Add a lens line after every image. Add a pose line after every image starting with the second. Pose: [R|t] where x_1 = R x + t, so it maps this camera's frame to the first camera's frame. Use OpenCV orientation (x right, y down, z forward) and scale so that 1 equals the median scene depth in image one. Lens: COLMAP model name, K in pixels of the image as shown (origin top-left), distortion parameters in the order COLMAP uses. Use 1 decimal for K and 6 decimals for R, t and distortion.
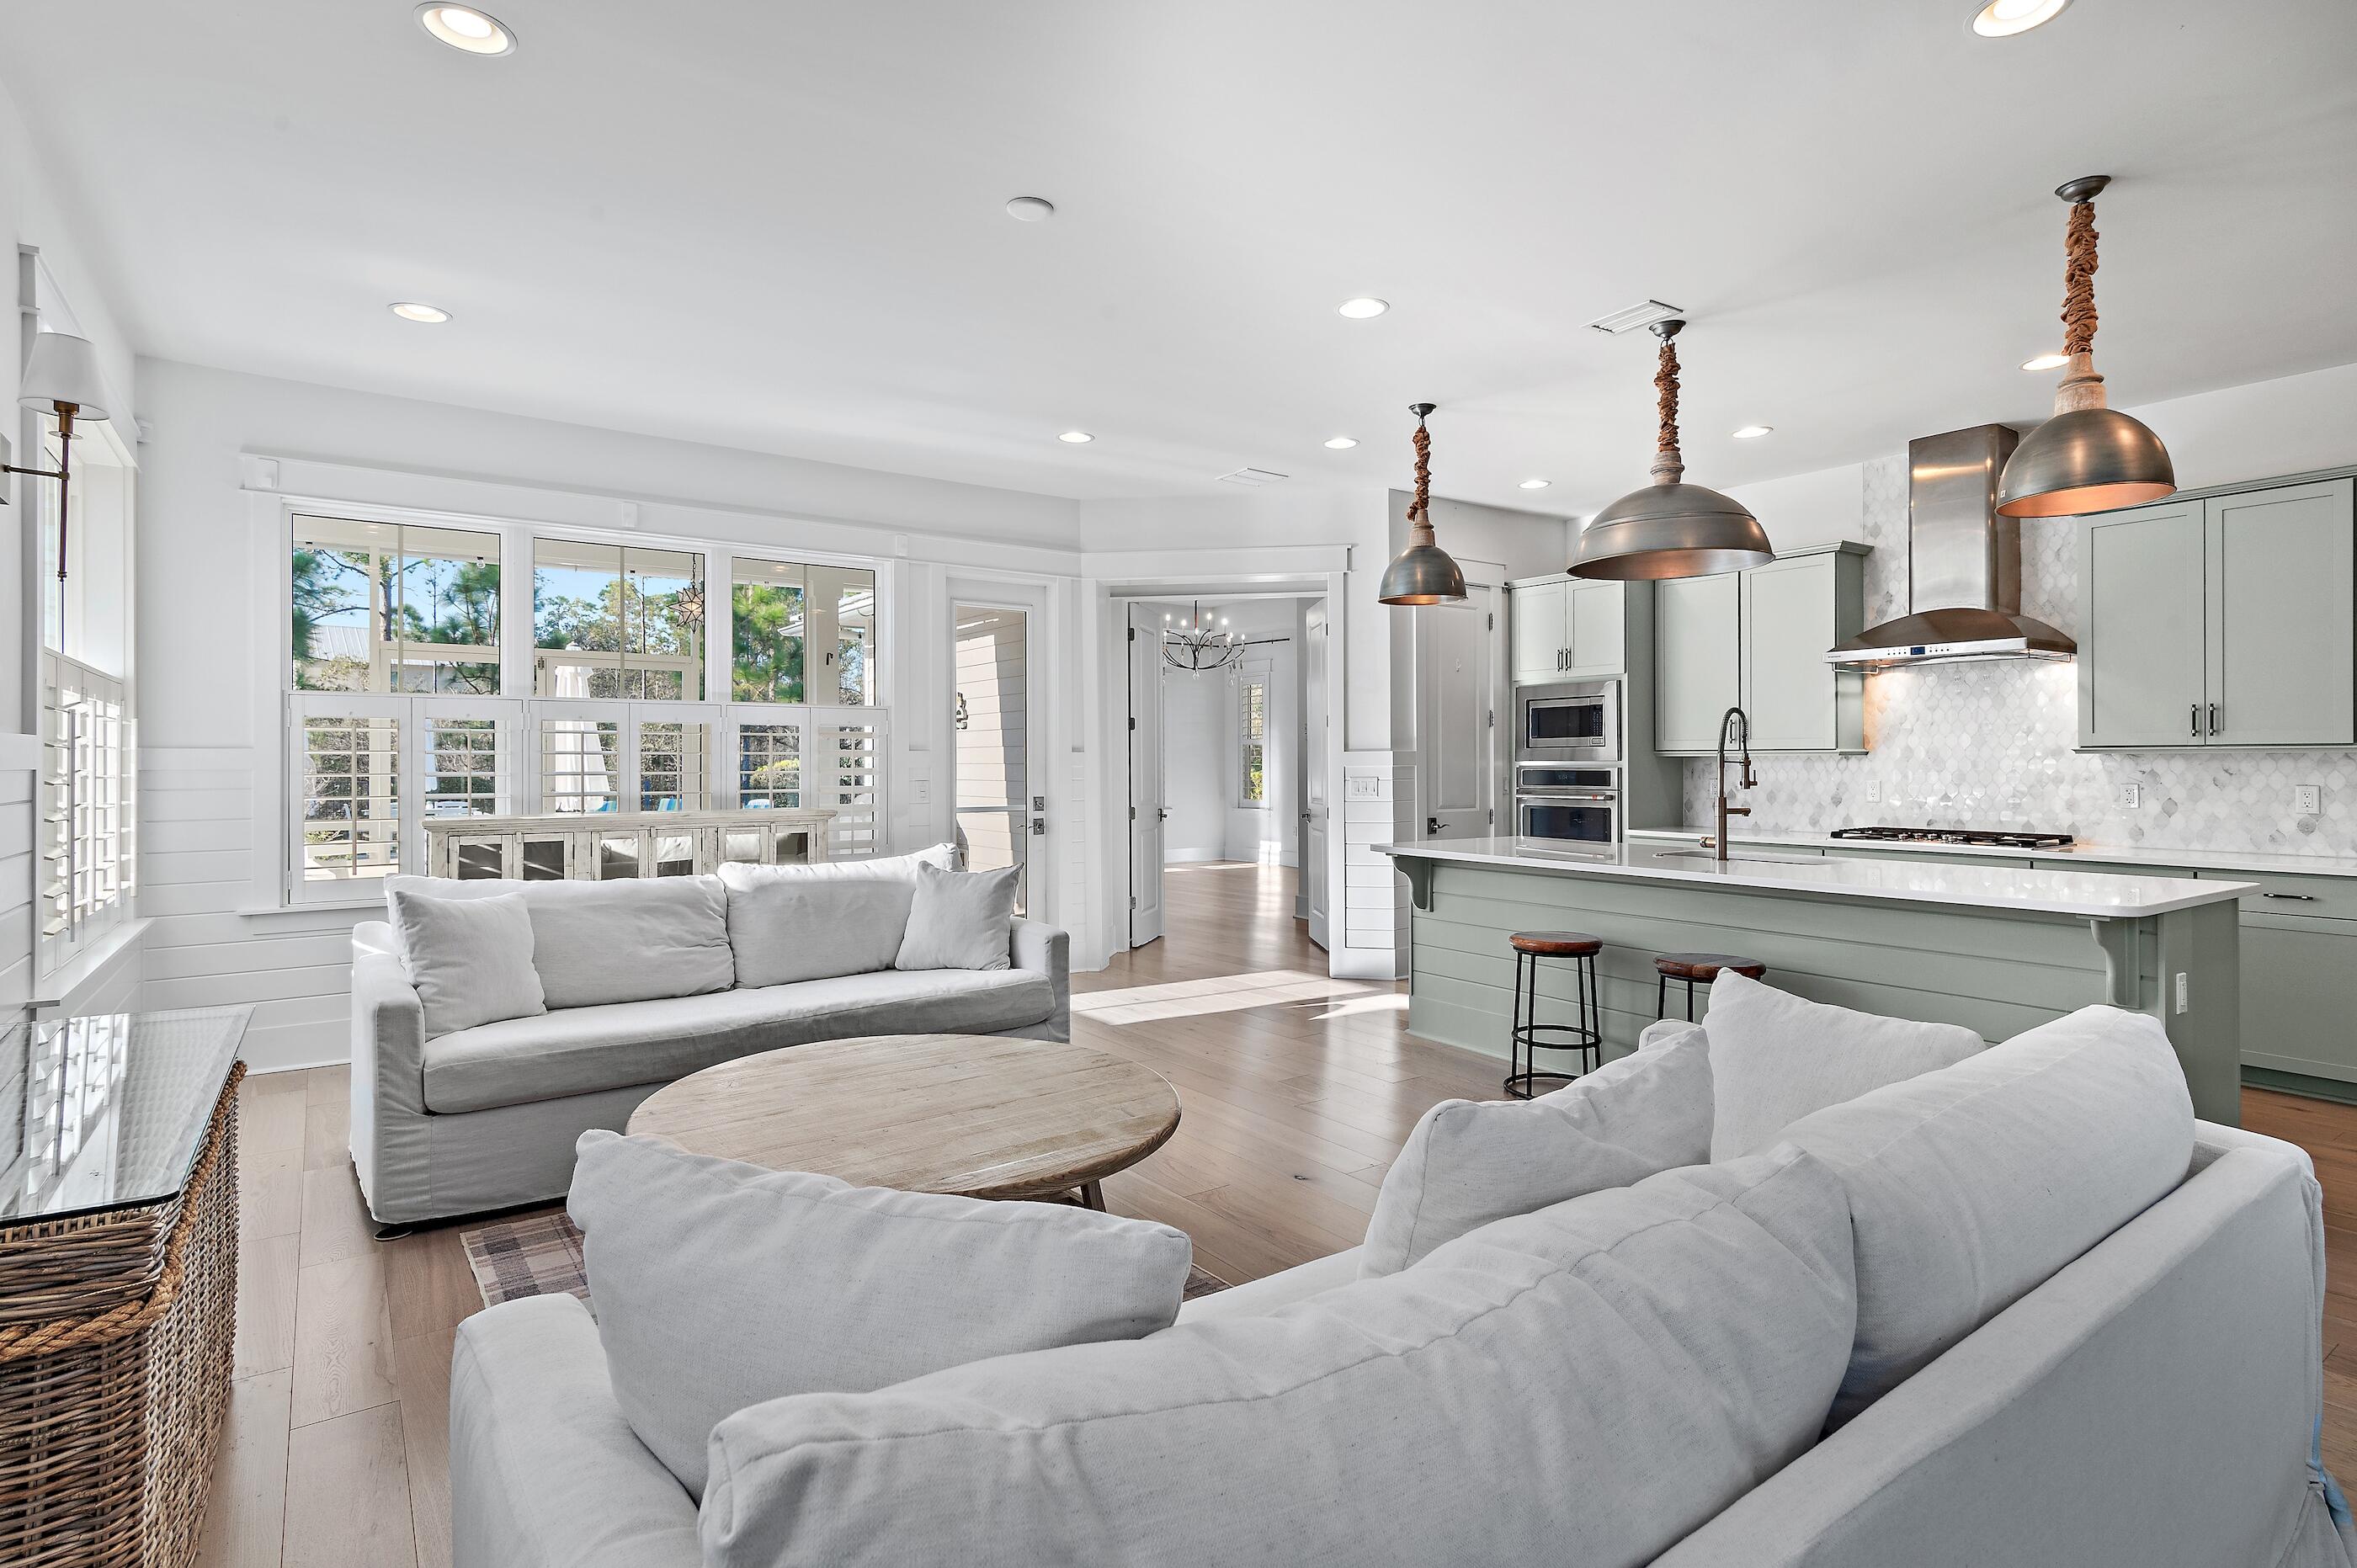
lens RADIAL K [[1167.5, 0, 1166.8], [0, 1167.5, 762.0], [0, 0, 1]] dist [0.002745, 0.000180]
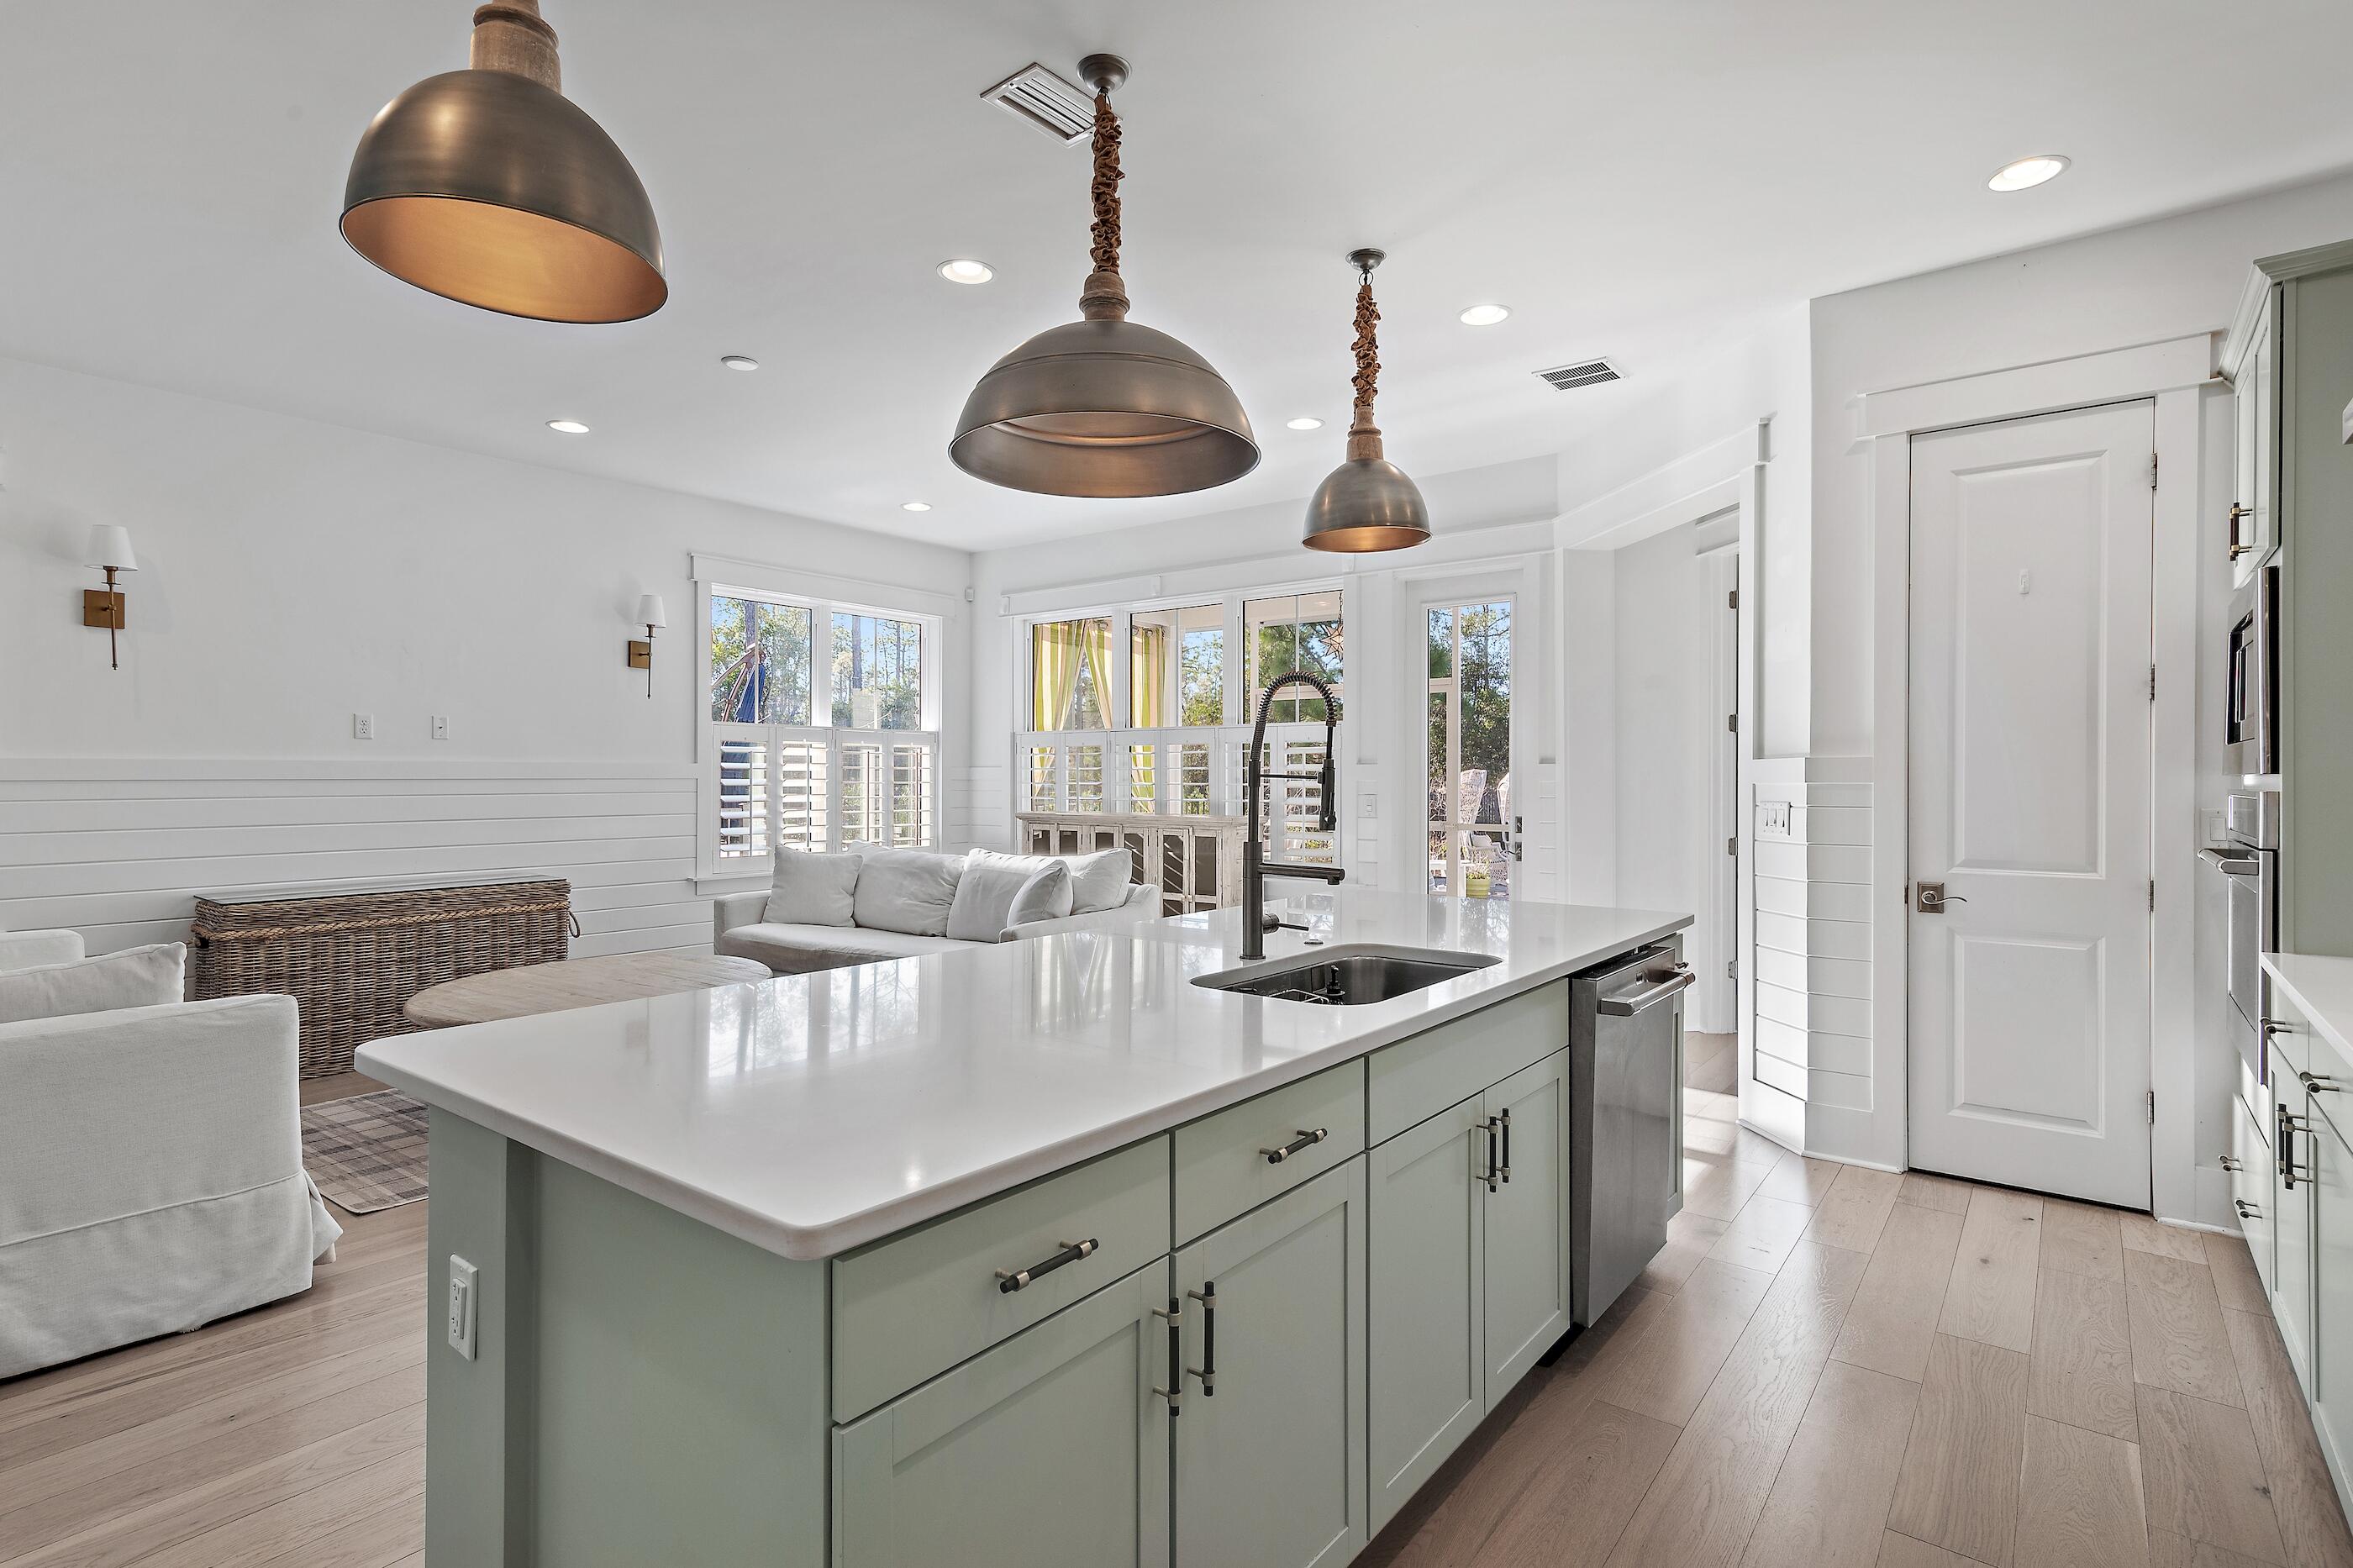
lens RADIAL K [[1165.6, 0, 1164.8], [0, 1165.6, 762.0], [0, 0, 1]] dist [0.002745, 0.000180]
pose [[0.284939, -0.009822, -0.958495, 0.870653], [-0.000578, 0.999946, -0.010418, -0.001166], [0.958546, 0.003523, 0.284918, 0.708222]]
